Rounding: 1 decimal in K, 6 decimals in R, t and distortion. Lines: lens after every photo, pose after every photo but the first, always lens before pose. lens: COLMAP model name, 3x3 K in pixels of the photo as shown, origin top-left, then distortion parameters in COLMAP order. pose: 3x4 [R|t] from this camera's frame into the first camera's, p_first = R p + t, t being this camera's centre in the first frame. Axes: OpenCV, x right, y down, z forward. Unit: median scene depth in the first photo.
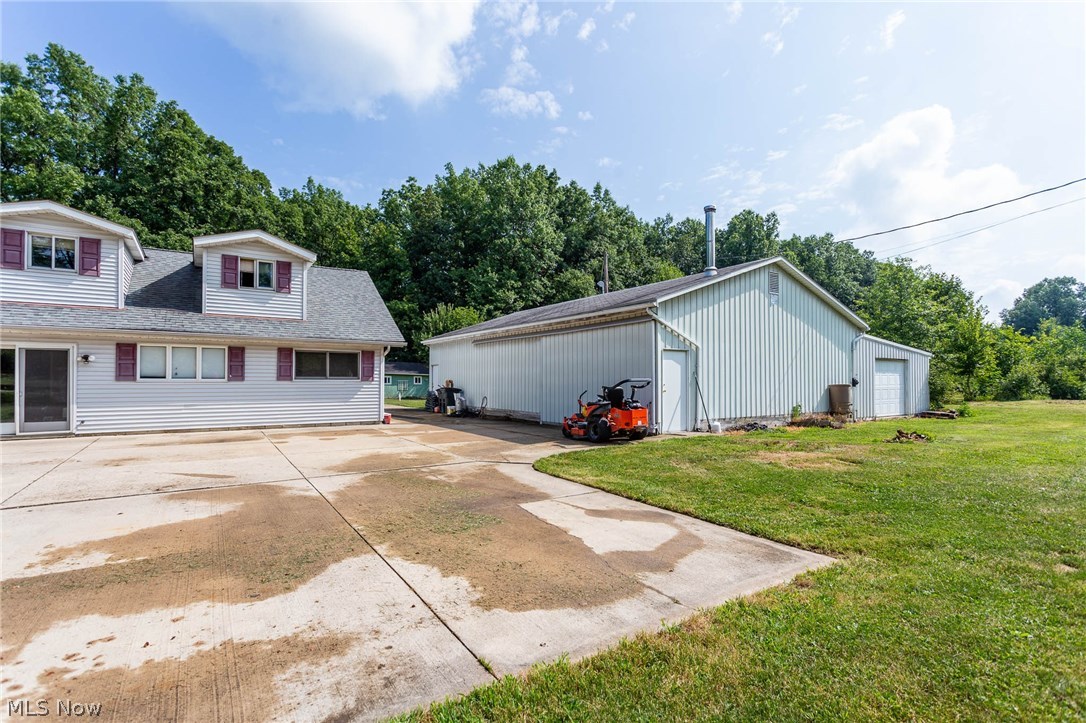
lens RADIAL K [[522.8, 0, 548.8], [0, 522.8, 373.2], [0, 0, 1]] dist [0.011468, -0.000494]
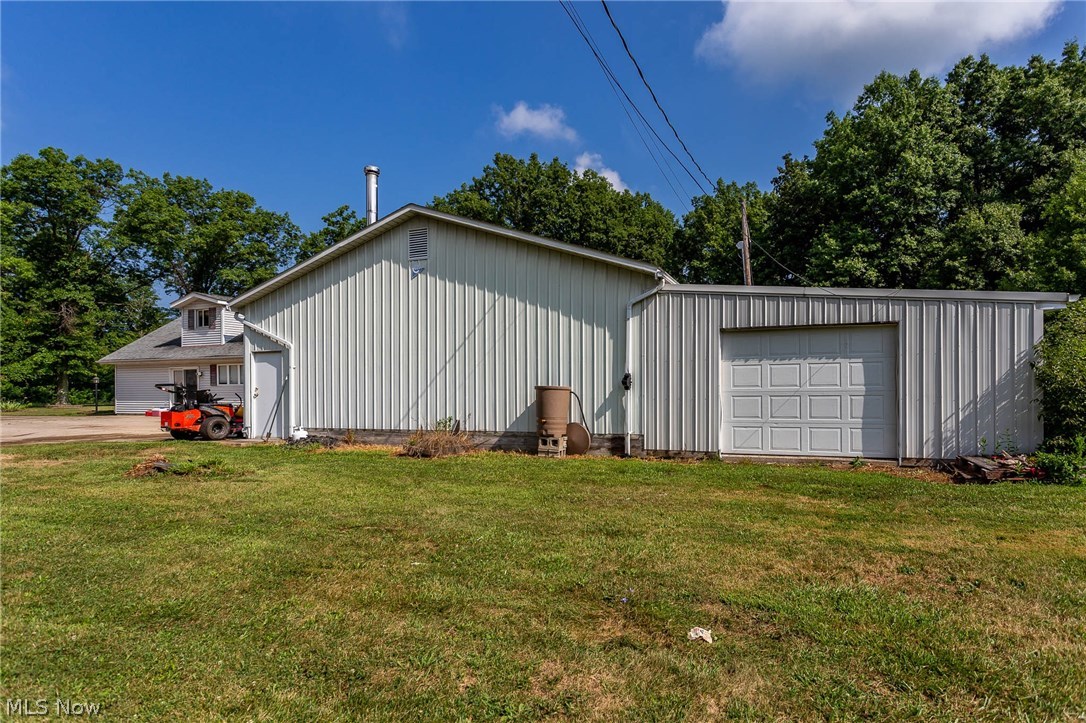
lens RADIAL K [[540.3, 0, 543.9], [0, 540.3, 385.2], [0, 0, 1]] dist [0.001623, -0.000093]
pose [[0.585231, -0.002723, -0.810862, 0.998040], [0.022654, 0.999659, 0.012993, 0.010697], [0.810550, -0.025973, 0.585093, 0.632441]]
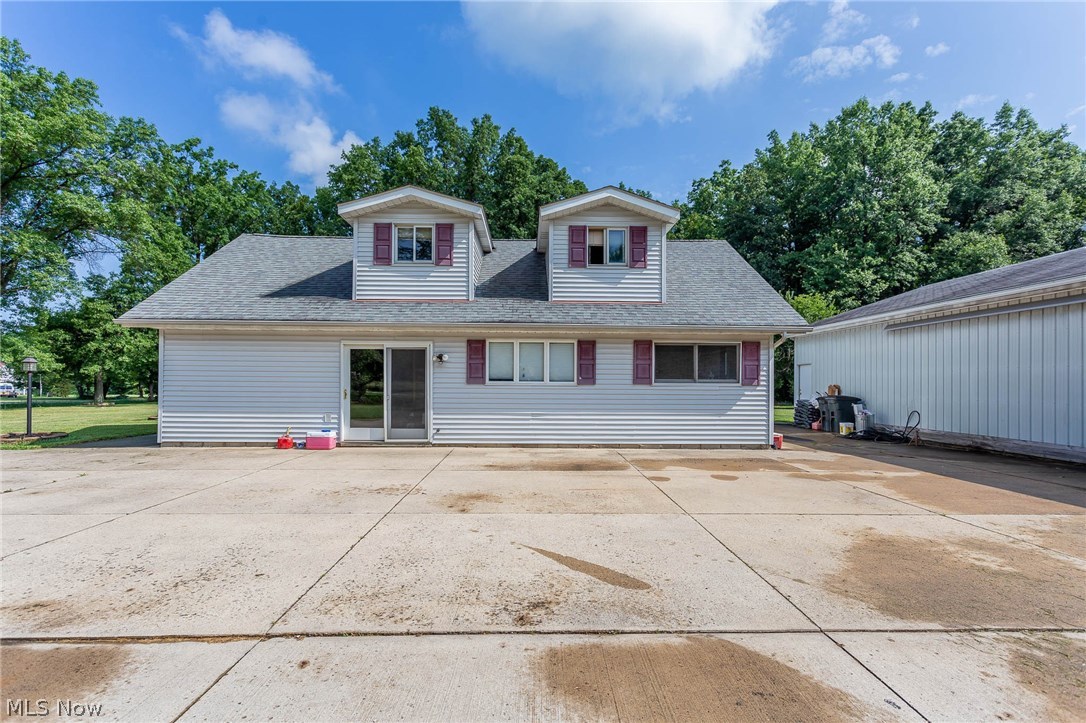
lens RADIAL K [[540.3, 0, 543.9], [0, 540.3, 385.2], [0, 0, 1]] dist [0.001623, -0.000093]
pose [[0.848374, 0.004234, -0.529381, -0.186559], [0.002605, 0.999923, 0.012172, 0.004827], [0.529391, -0.011705, 0.848297, 0.239225]]
